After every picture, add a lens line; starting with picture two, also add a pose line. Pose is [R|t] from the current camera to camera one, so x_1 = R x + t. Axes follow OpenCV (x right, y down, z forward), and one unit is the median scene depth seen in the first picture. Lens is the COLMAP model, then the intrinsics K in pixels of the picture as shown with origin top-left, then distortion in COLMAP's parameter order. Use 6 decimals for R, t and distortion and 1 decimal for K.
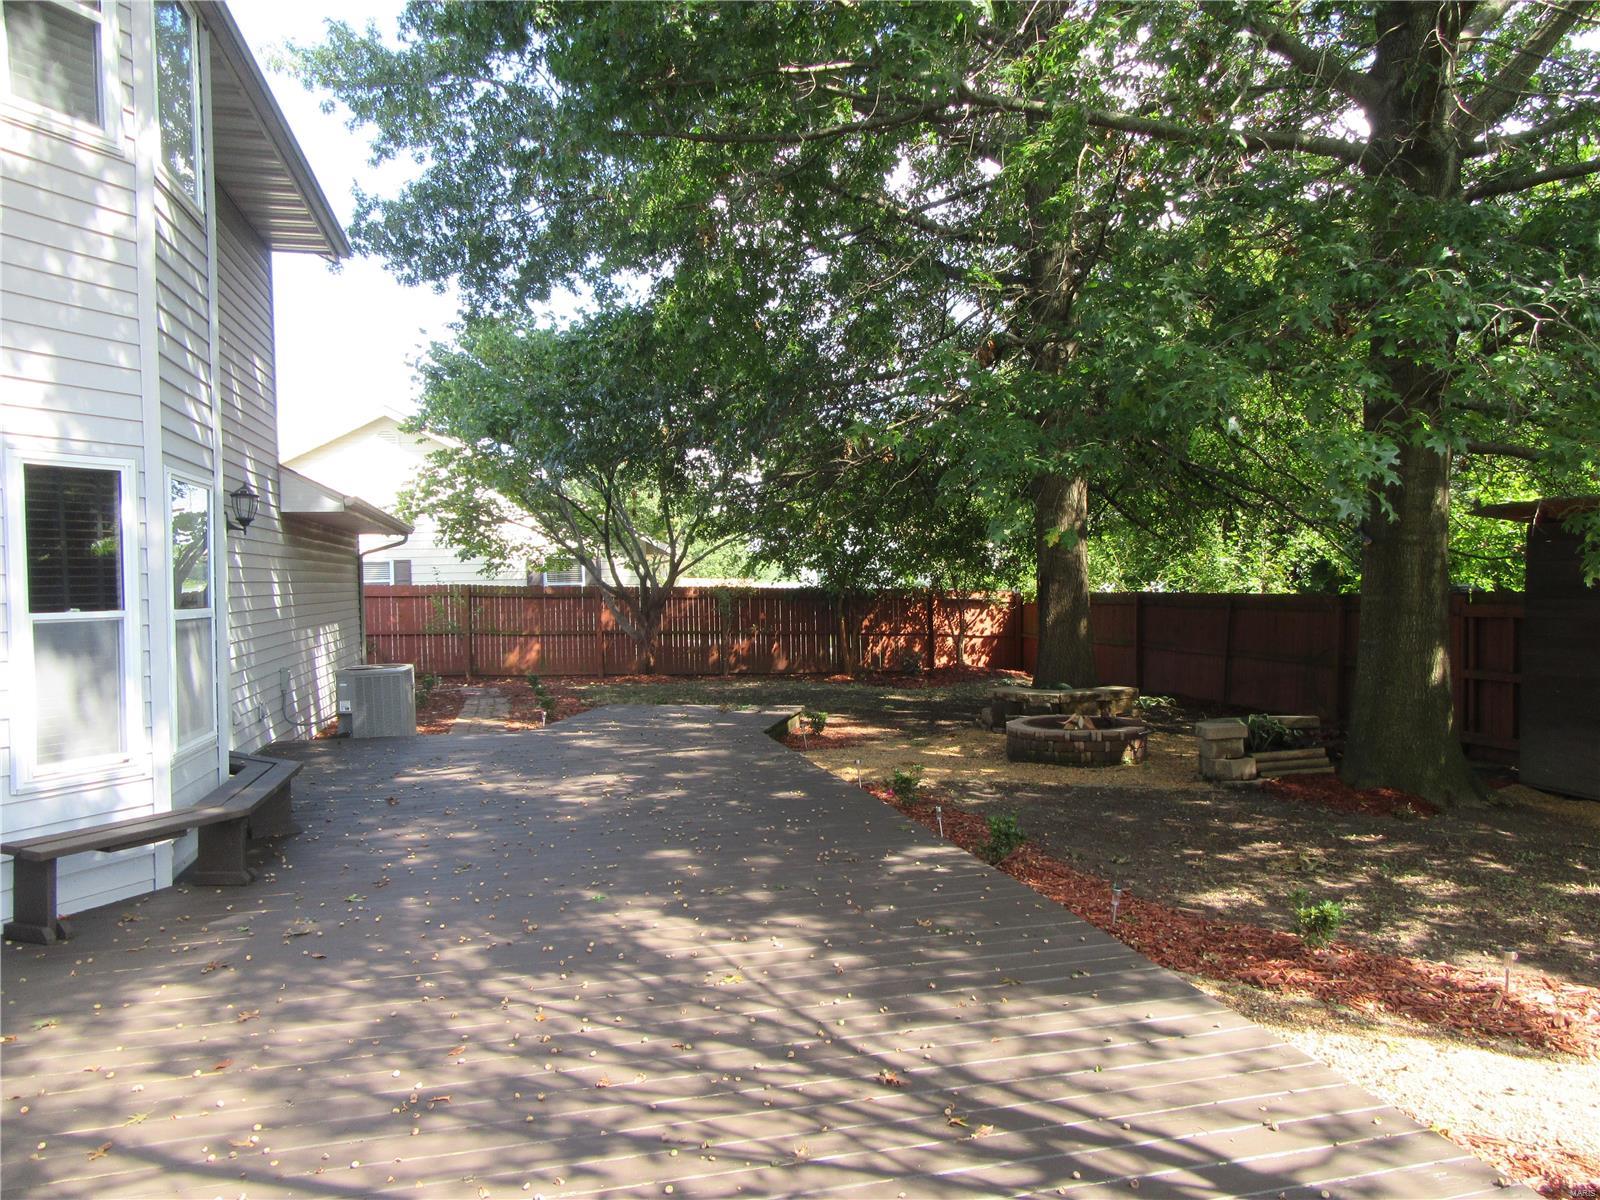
lens RADIAL K [[1187.7, 0, 802.6], [0, 1187.7, 597.5], [0, 0, 1]] dist [-0.001552, 0.002607]
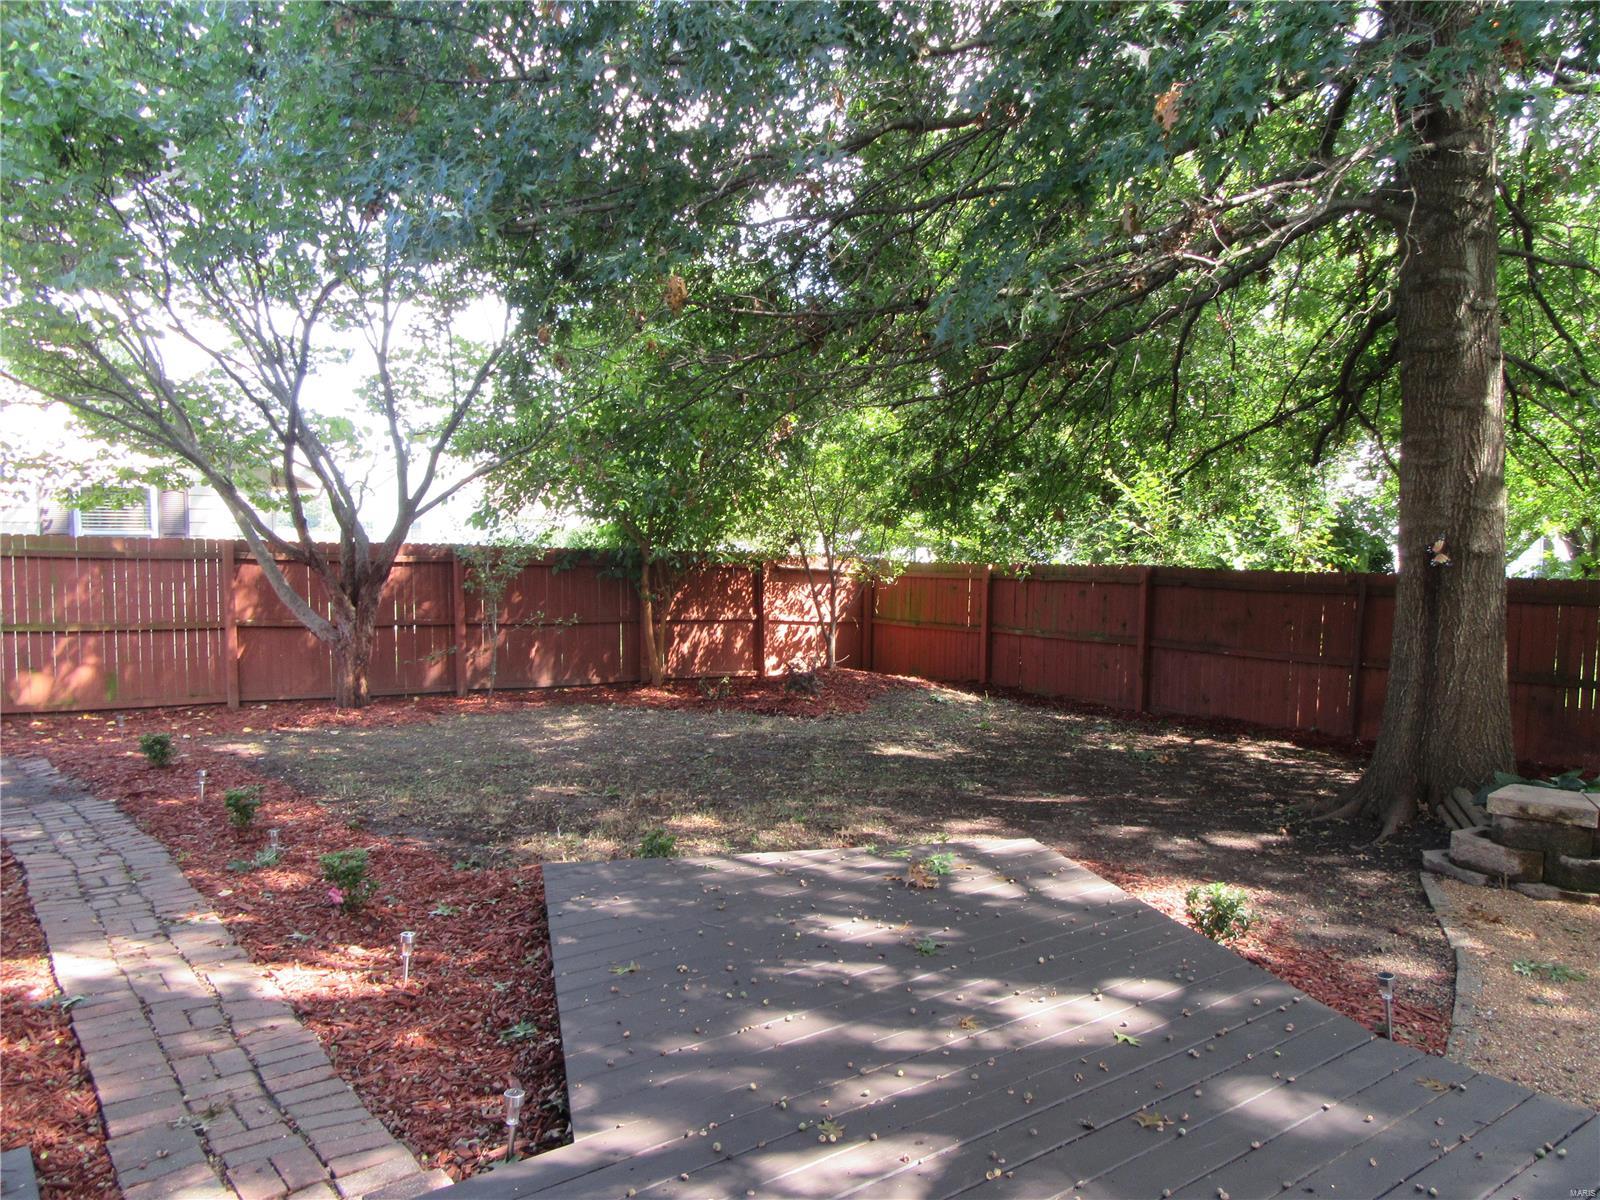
lens RADIAL K [[1195.2, 0, 794.5], [0, 1195.2, 611.4], [0, 0, 1]] dist [0.026224, -0.005750]
pose [[0.912431, -0.001946, 0.409227, -0.150898], [-0.016483, 0.999003, 0.041501, -0.003565], [-0.408899, -0.044612, 0.911488, 0.378731]]
